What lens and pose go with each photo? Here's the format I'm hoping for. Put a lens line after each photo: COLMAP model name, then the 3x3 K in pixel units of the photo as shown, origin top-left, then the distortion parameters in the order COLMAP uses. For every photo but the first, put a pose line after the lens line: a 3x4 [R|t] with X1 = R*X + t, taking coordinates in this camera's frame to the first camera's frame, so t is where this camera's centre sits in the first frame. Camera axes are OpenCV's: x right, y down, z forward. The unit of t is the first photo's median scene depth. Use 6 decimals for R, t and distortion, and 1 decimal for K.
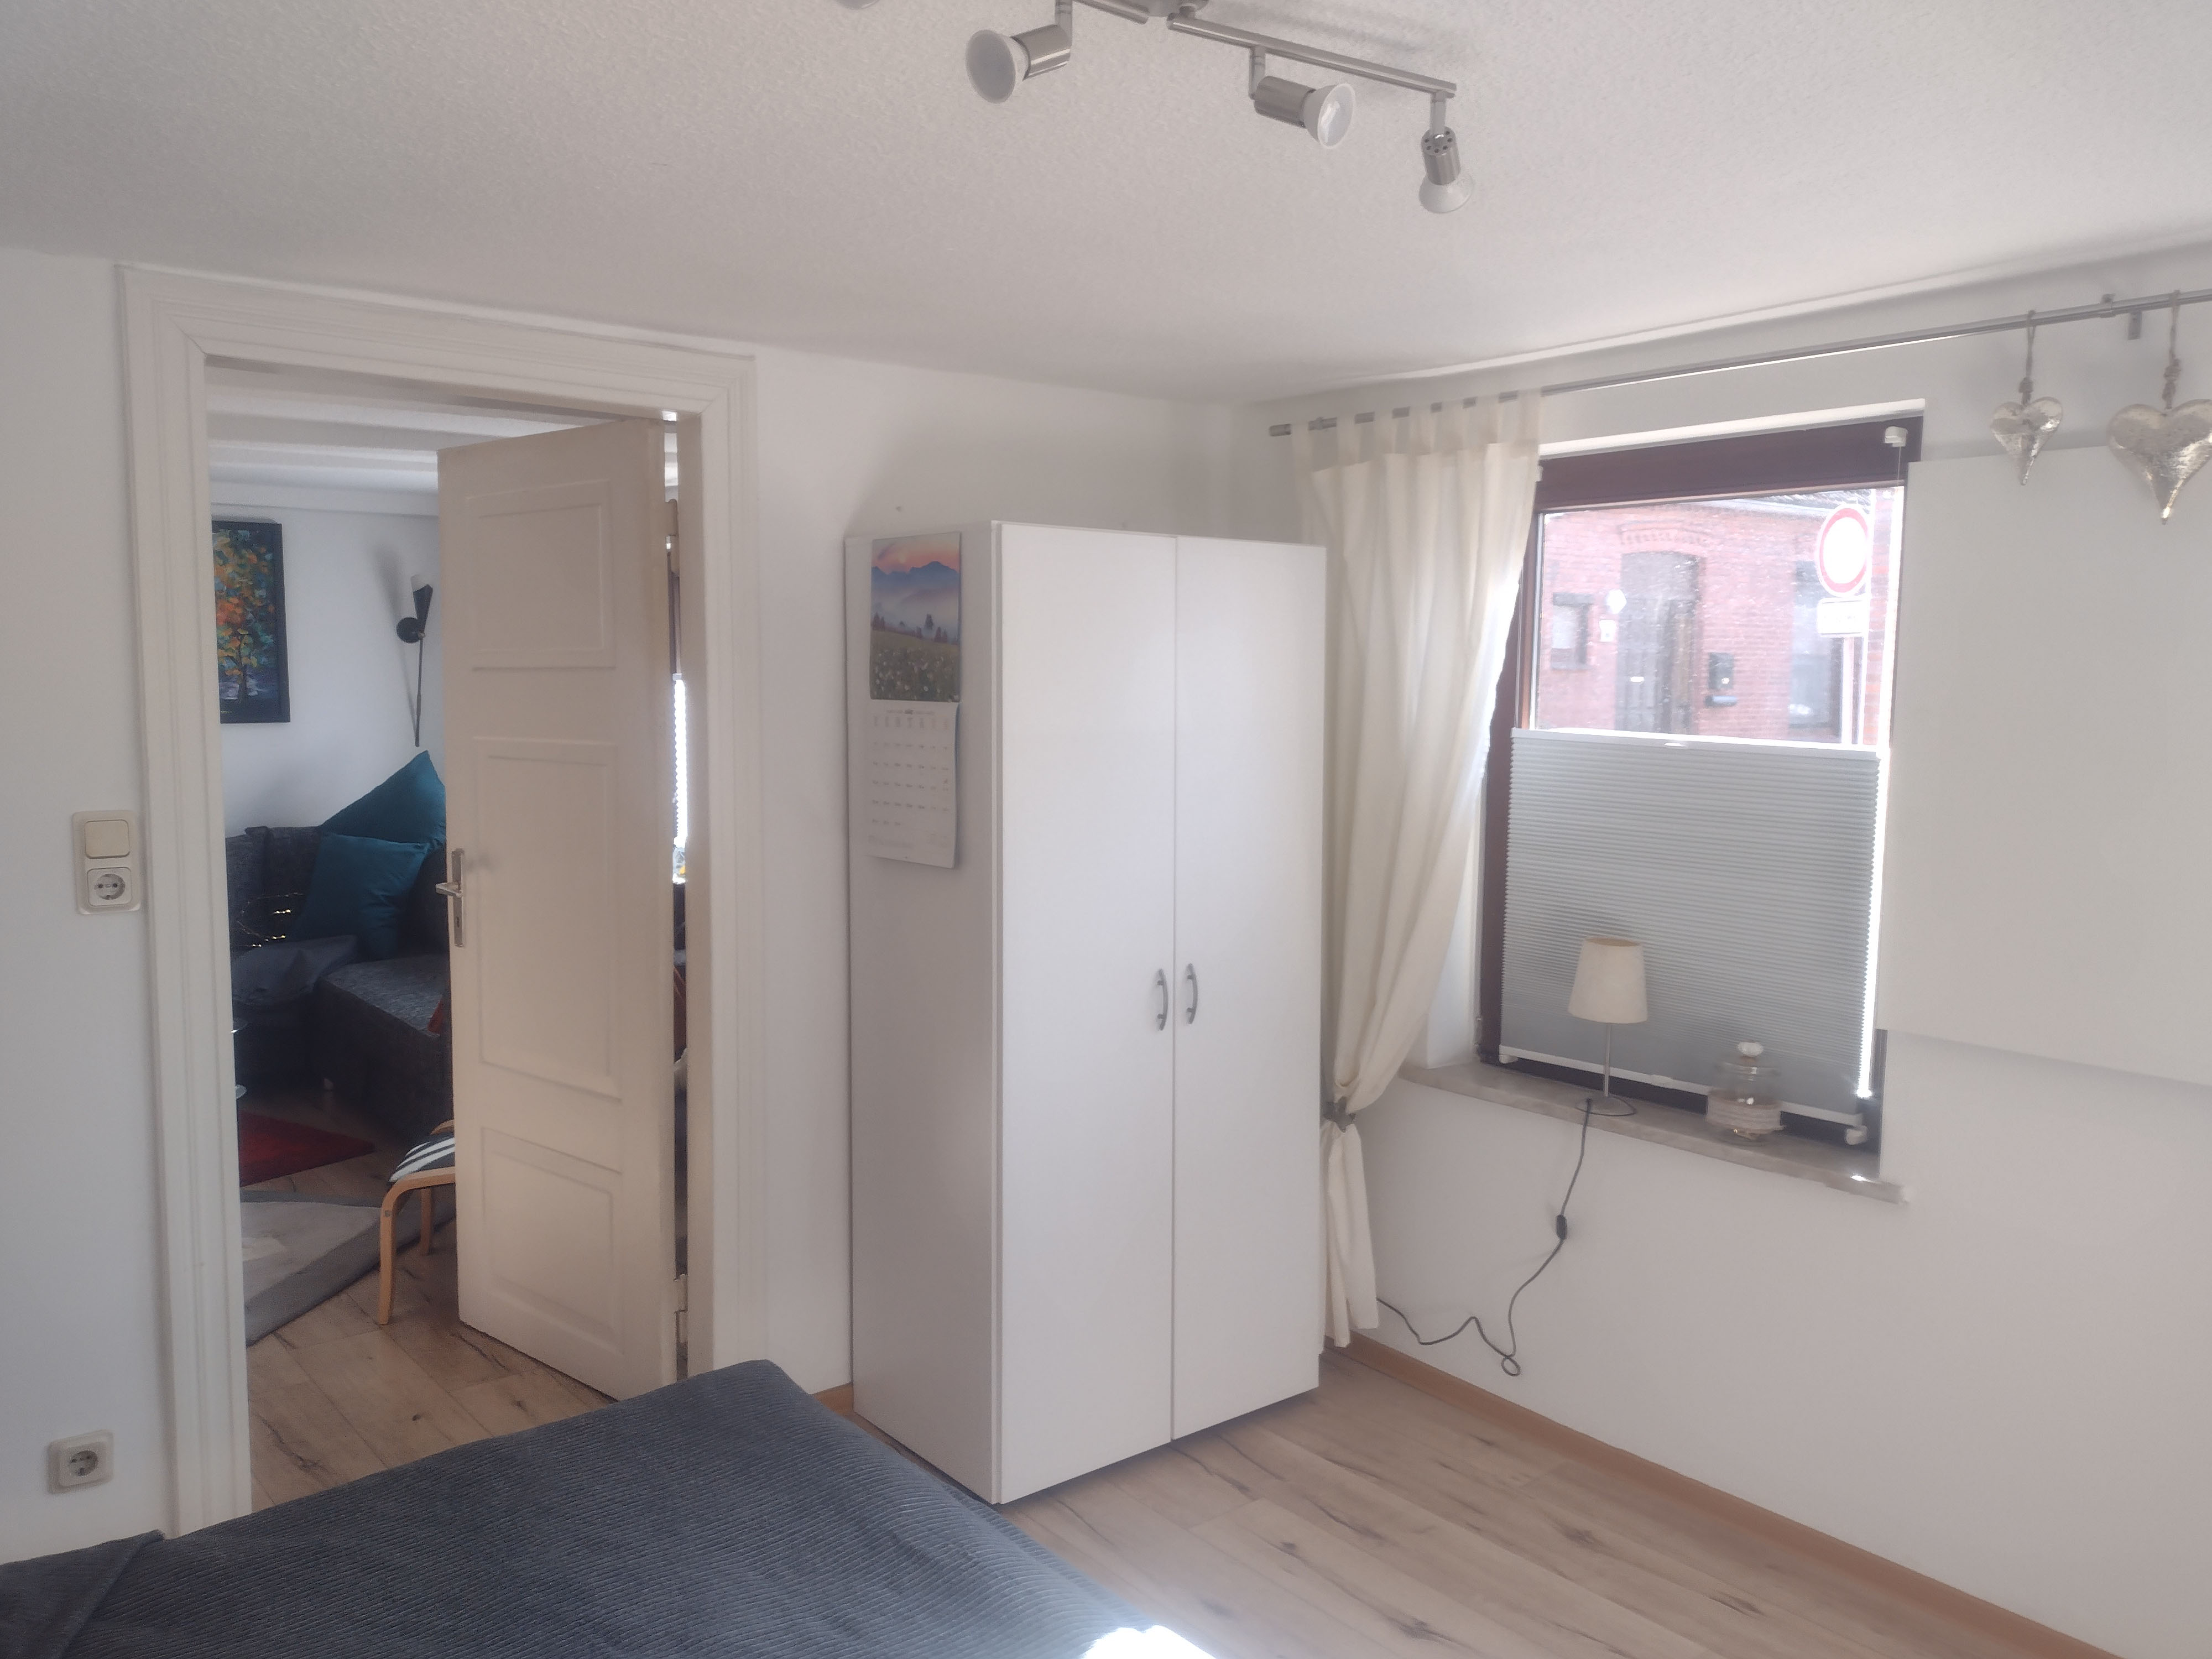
lens RADIAL K [[1663.7, 0, 1109.4], [0, 1663.7, 821.0], [0, 0, 1]] dist [0.073245, -0.066509]
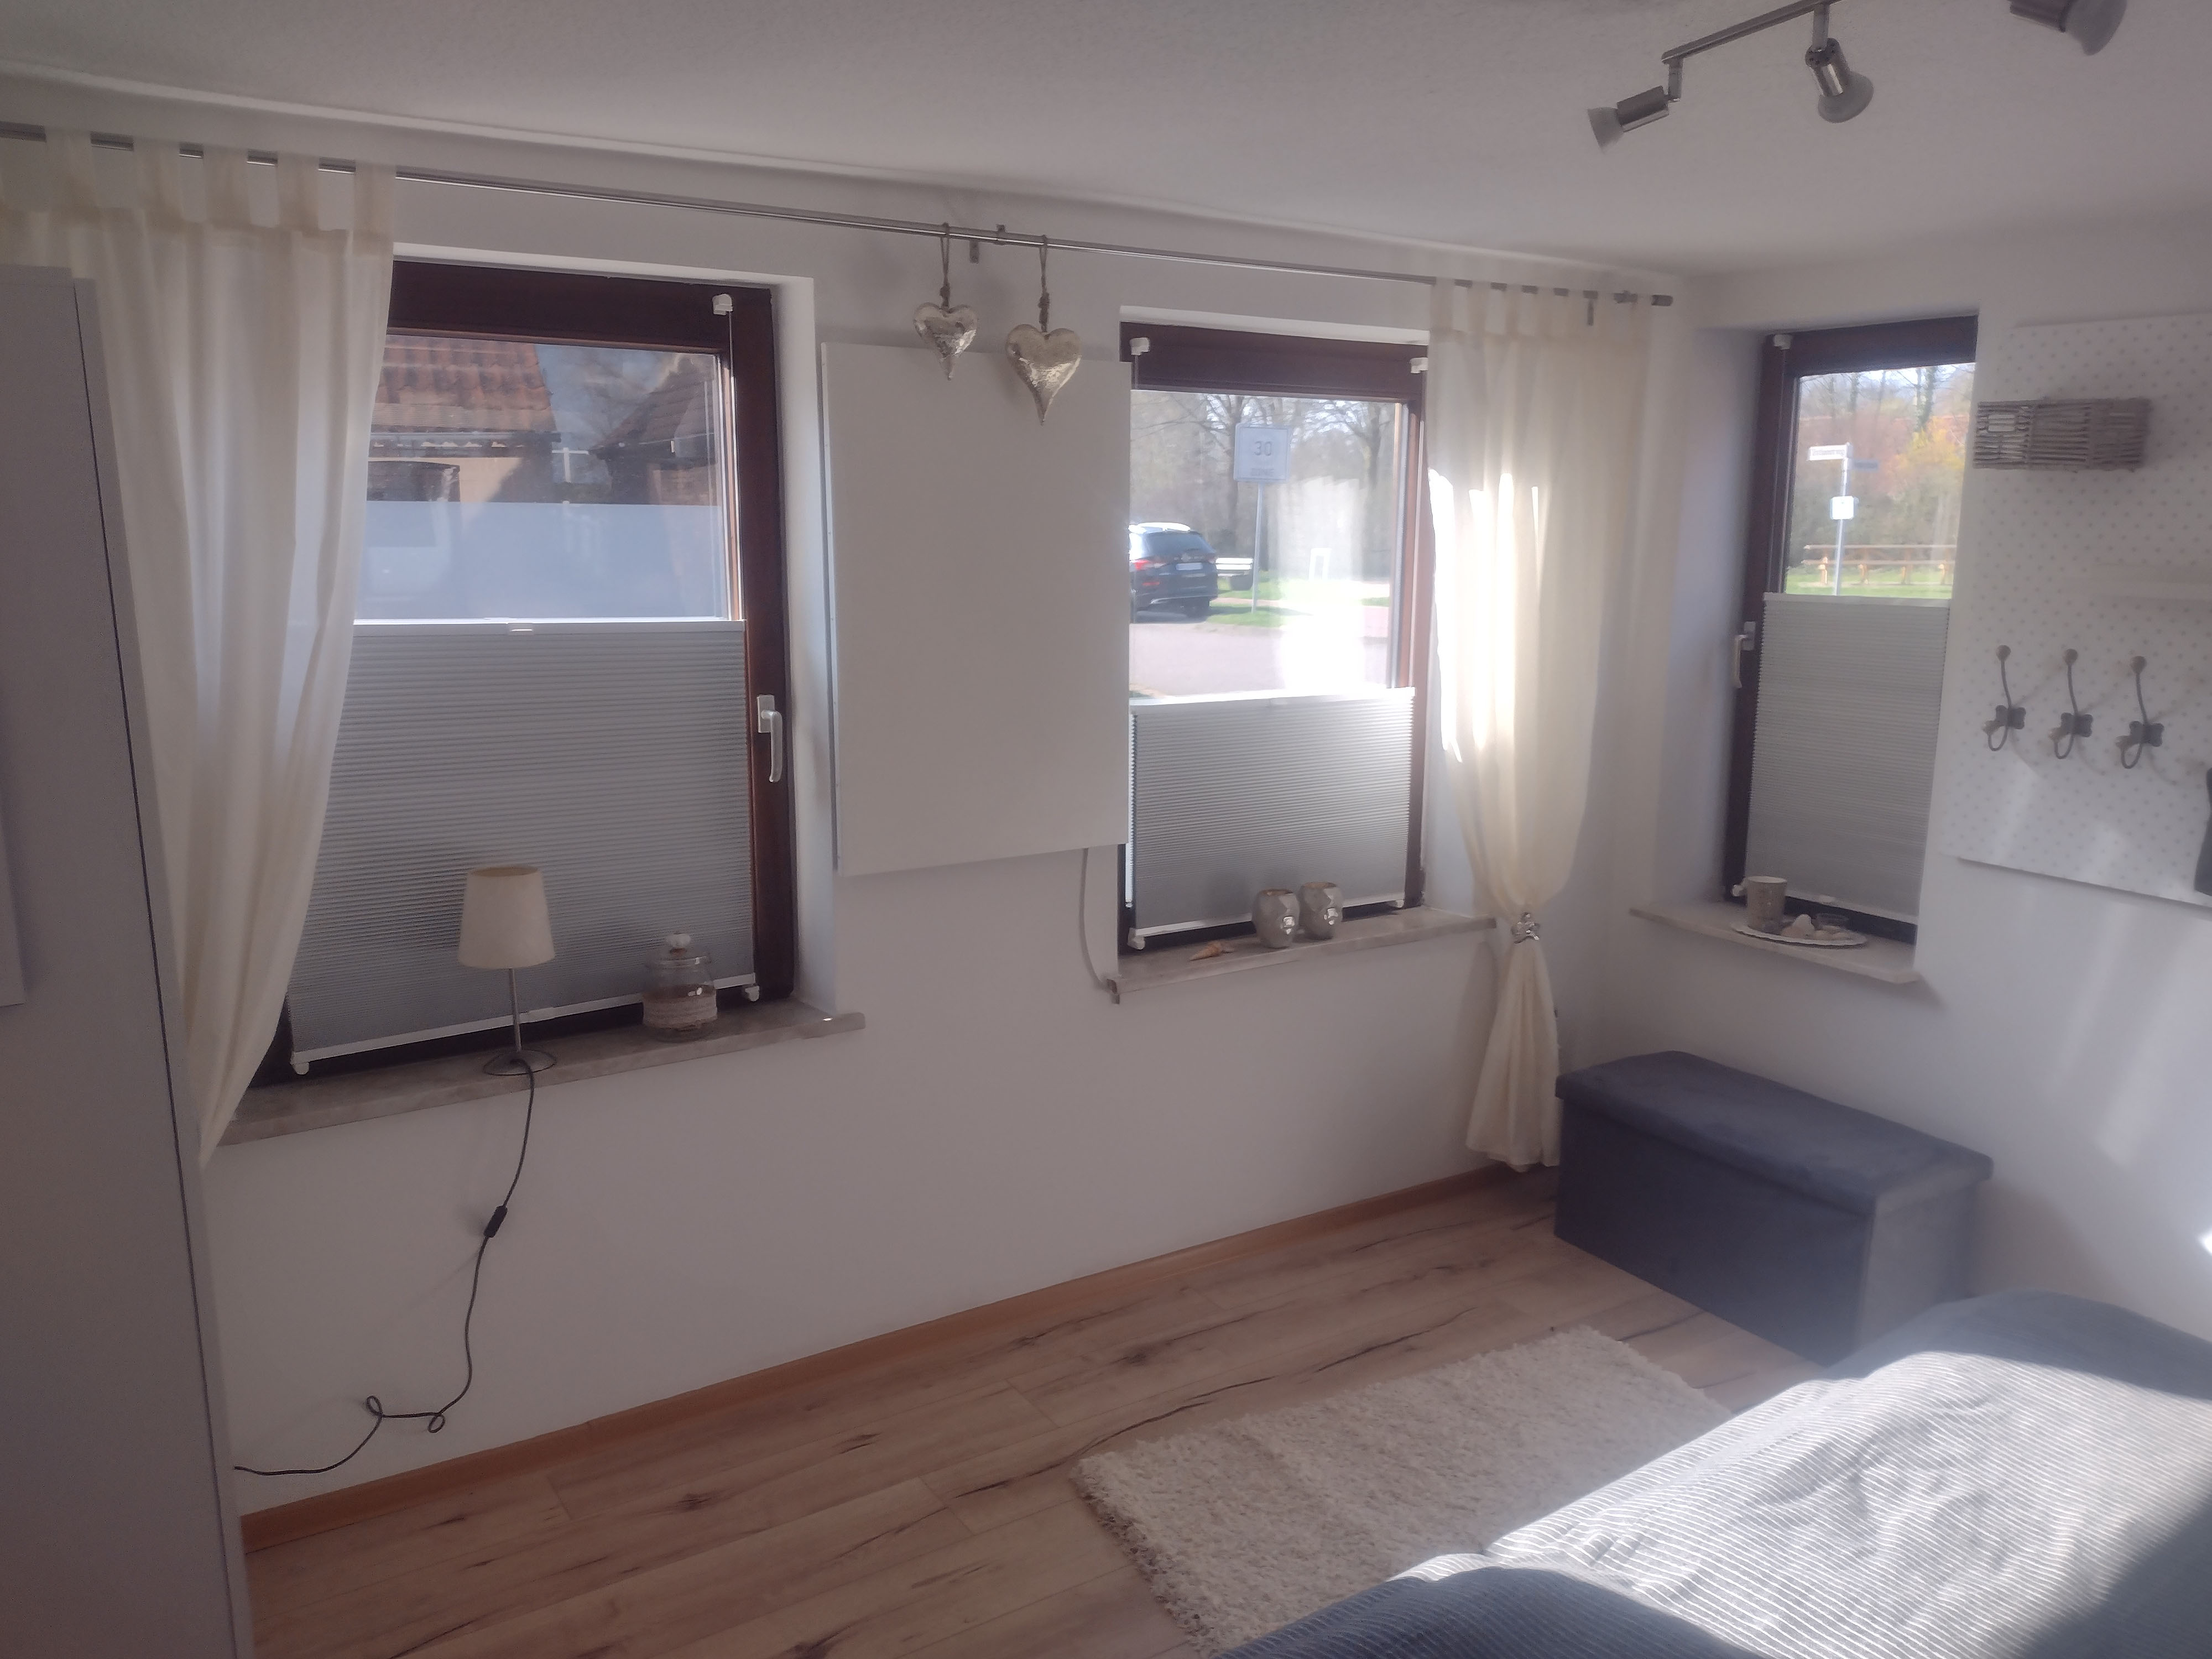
lens RADIAL K [[1663.7, 0, 1109.6], [0, 1663.7, 834.2], [0, 0, 1]] dist [0.073245, -0.066509]
pose [[0.129279, -0.187344, 0.973750, -0.510519], [0.096839, 0.979682, 0.175629, -0.069255], [-0.986868, 0.071592, 0.144795, 0.614669]]
